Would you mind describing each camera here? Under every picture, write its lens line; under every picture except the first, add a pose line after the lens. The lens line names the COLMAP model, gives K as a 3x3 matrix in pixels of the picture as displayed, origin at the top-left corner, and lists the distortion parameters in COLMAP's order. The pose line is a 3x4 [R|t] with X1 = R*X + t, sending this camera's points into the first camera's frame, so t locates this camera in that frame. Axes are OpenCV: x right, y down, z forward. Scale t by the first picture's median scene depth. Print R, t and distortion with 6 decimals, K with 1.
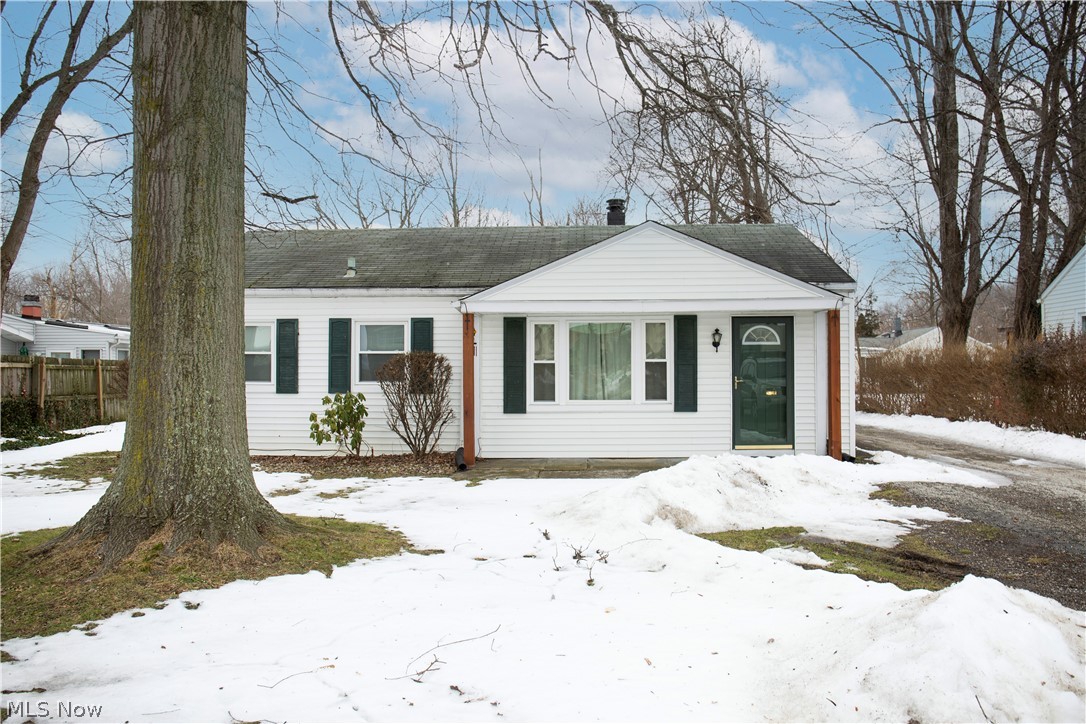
lens RADIAL K [[826.1, 0, 543.0], [0, 826.1, 362.0], [0, 0, 1]] dist [-0.096190, 0.098659]
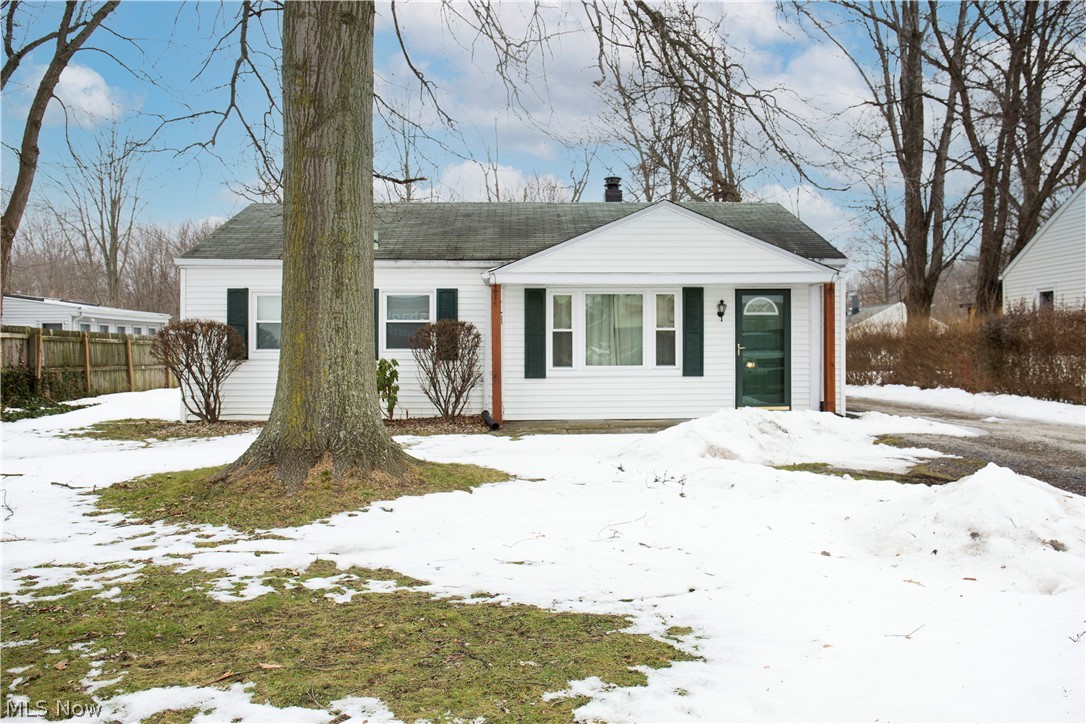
lens RADIAL K [[873.0, 0, 543.0], [0, 873.0, 362.0], [0, 0, 1]] dist [-0.085864, 0.098636]
pose [[0.997265, -0.001160, 0.073901, -0.107526], [-0.000536, 0.999737, 0.022932, 0.015086], [-0.073908, -0.022909, 0.997002, -0.128836]]
